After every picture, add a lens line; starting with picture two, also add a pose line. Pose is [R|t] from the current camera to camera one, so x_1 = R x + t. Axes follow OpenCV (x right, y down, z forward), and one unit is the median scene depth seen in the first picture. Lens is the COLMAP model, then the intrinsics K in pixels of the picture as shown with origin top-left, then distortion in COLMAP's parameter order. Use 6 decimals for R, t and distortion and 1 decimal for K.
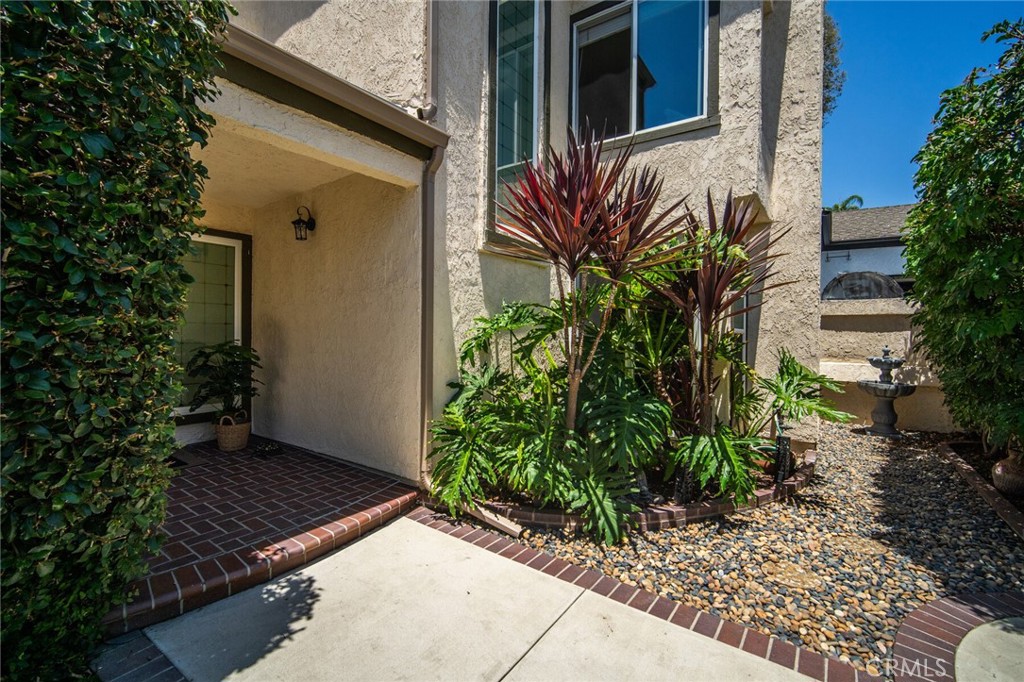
lens RADIAL K [[446.8, 0, 512.0], [0, 446.8, 341.0], [0, 0, 1]] dist [-0.008764, 0.001182]
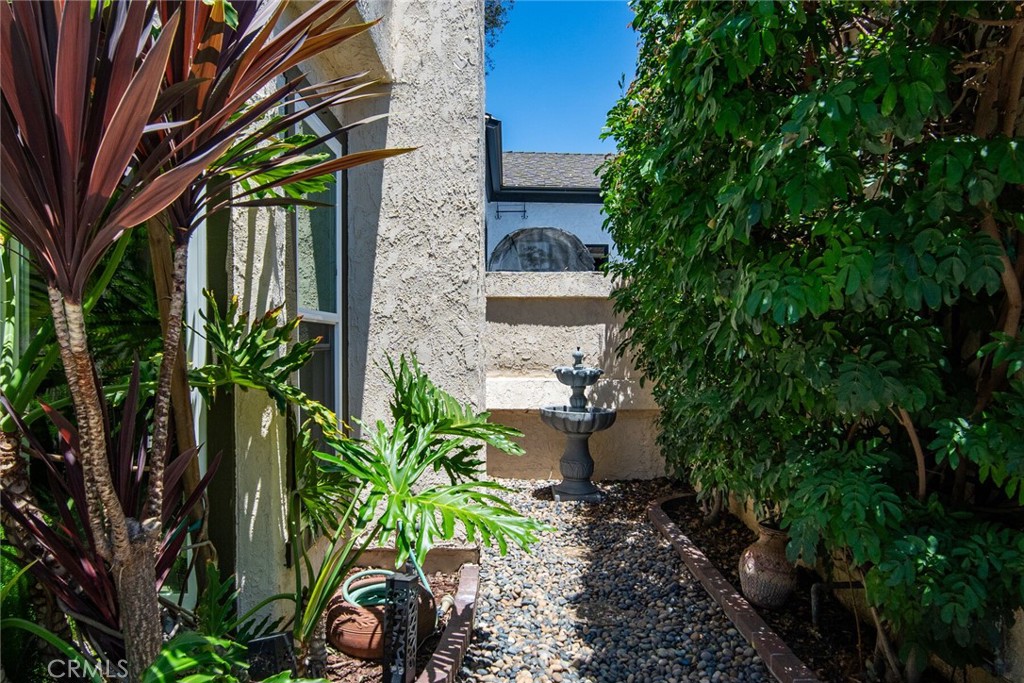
lens RADIAL K [[446.8, 0, 512.0], [0, 446.8, 341.5], [0, 0, 1]] dist [-0.008764, 0.001182]
pose [[0.810630, -0.000365, 0.585559, 0.417389], [0.014309, 0.999714, -0.019185, 0.012800], [-0.585384, 0.023931, 0.810403, 0.563462]]
